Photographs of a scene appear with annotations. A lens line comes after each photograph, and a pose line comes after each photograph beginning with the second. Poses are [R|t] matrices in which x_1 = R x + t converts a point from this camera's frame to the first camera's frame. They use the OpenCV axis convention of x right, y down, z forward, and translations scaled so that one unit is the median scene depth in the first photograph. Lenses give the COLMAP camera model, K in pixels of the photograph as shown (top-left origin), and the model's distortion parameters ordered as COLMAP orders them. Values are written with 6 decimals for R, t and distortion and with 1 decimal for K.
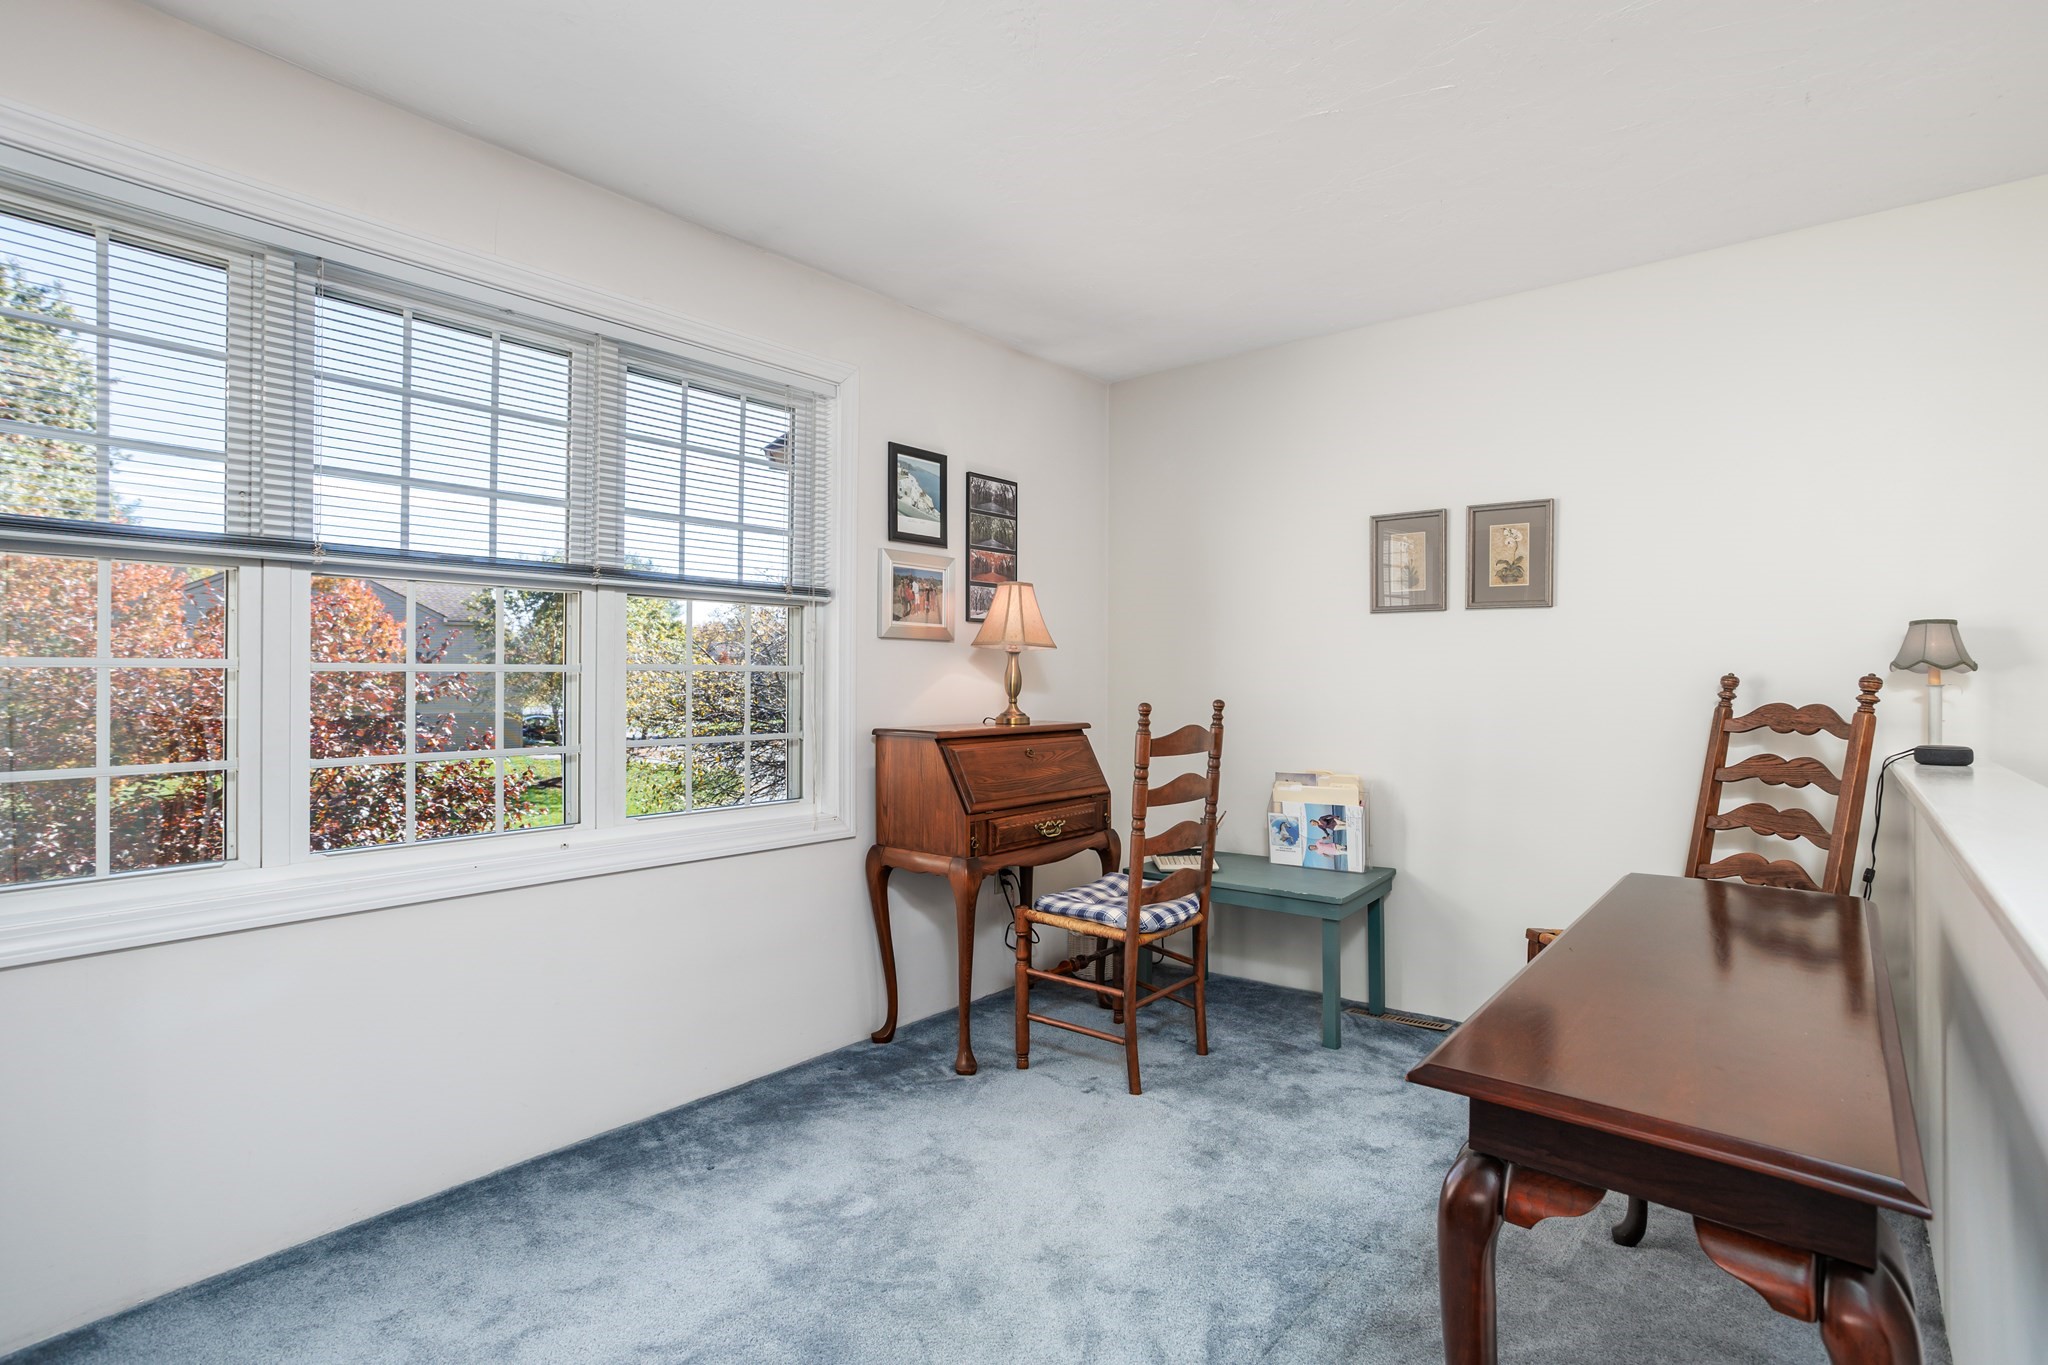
lens RADIAL K [[989.7, 0, 1022.3], [0, 989.7, 666.3], [0, 0, 1]] dist [-0.054470, 0.032828]
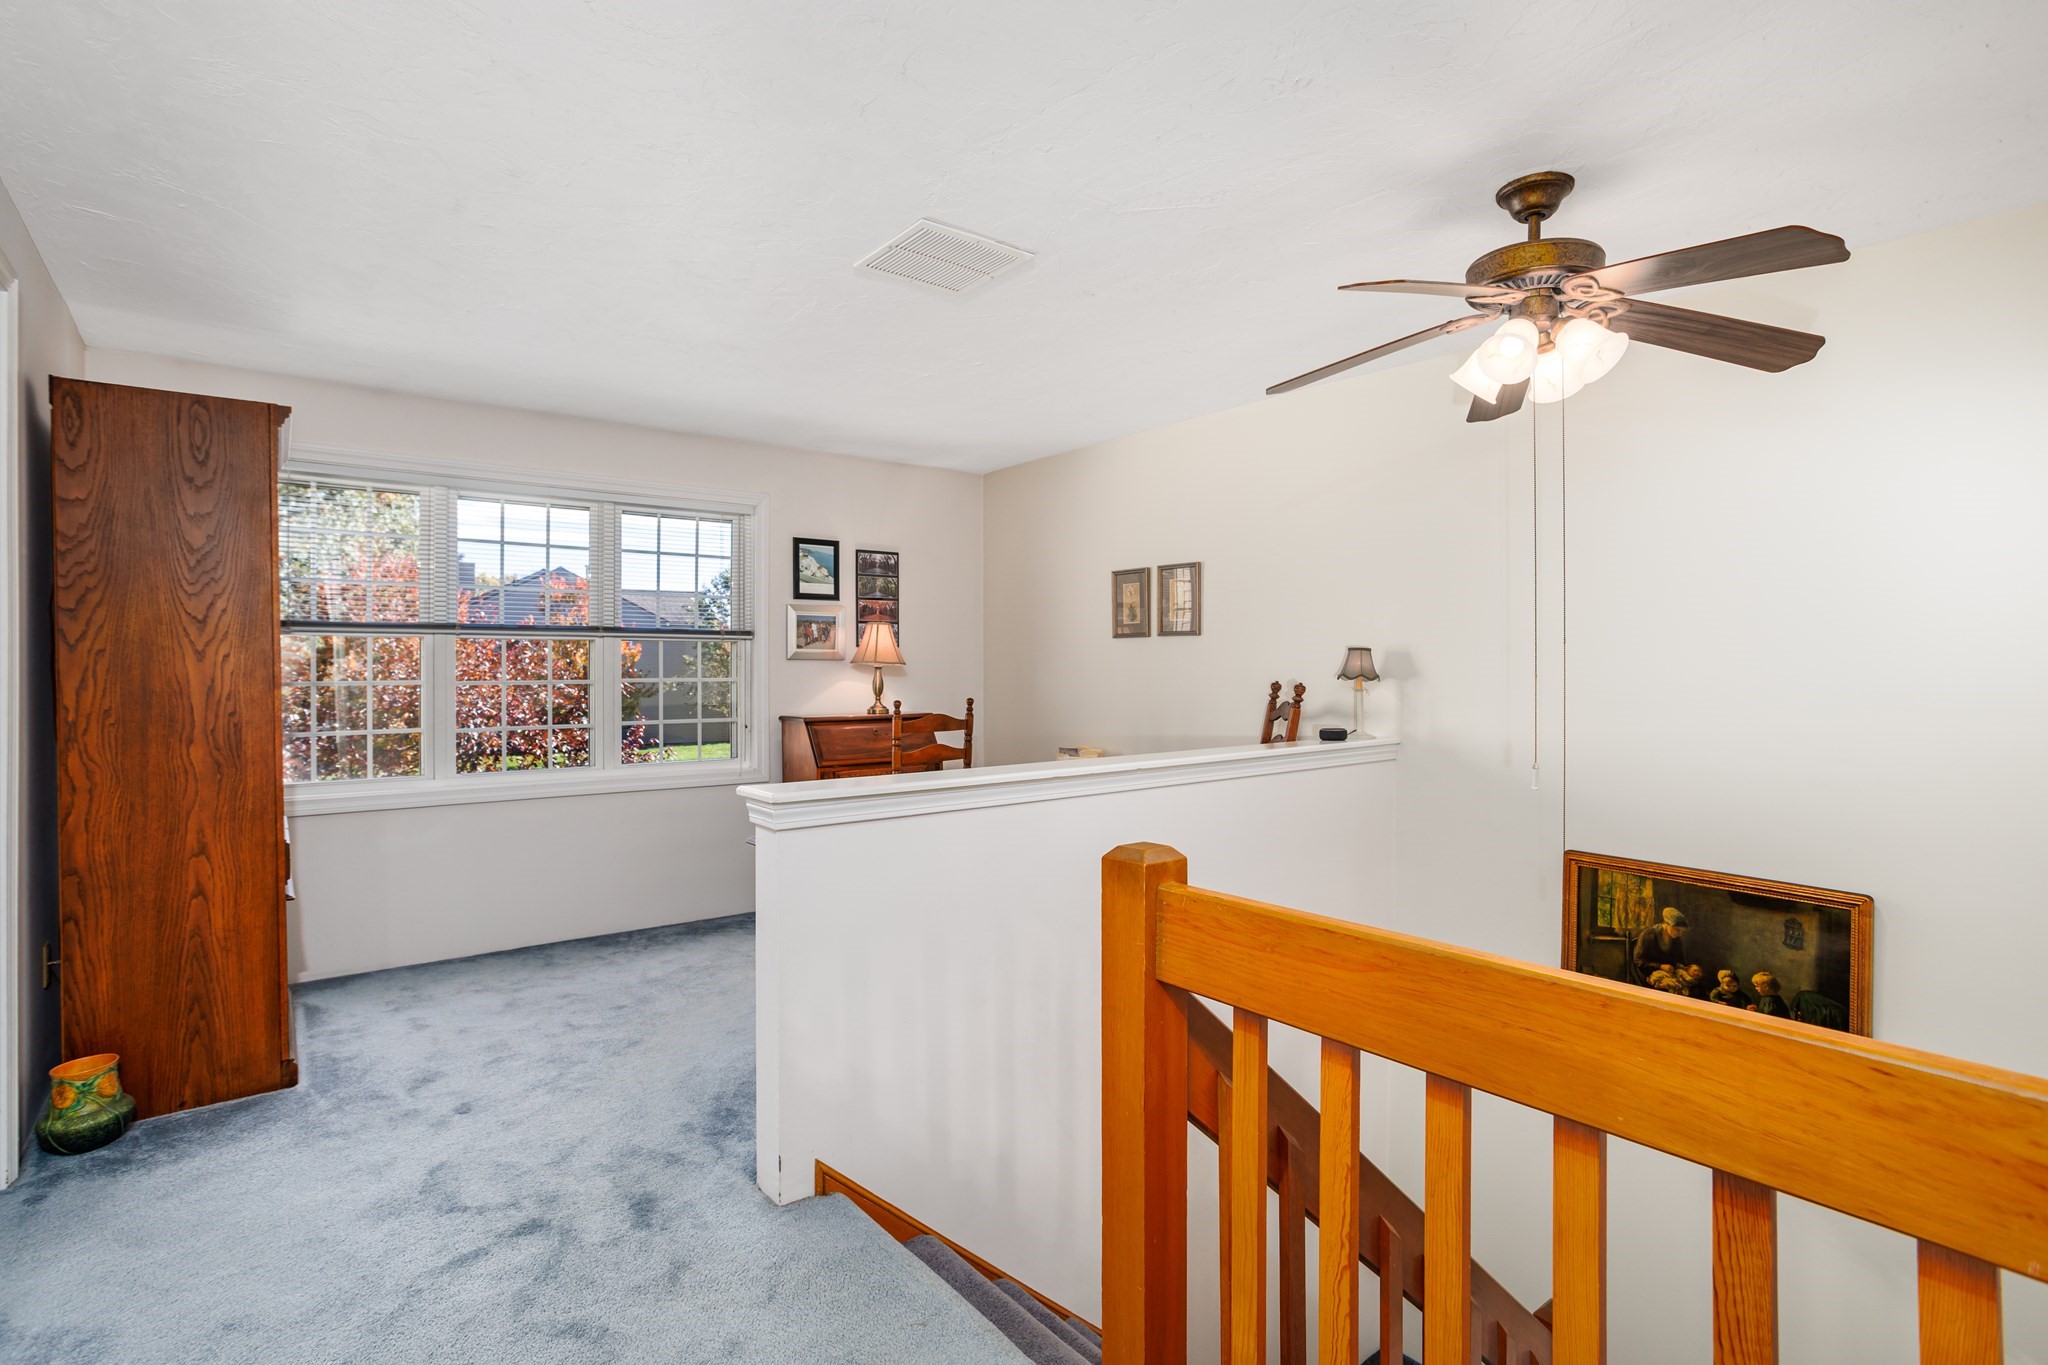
lens RADIAL K [[989.7, 0, 1022.3], [0, 989.7, 666.3], [0, 0, 1]] dist [-0.054470, 0.032828]
pose [[0.975312, -0.006869, -0.220725, 0.573010], [0.008466, 0.999944, 0.006289, -0.023631], [0.220670, -0.008002, 0.975316, -0.479937]]
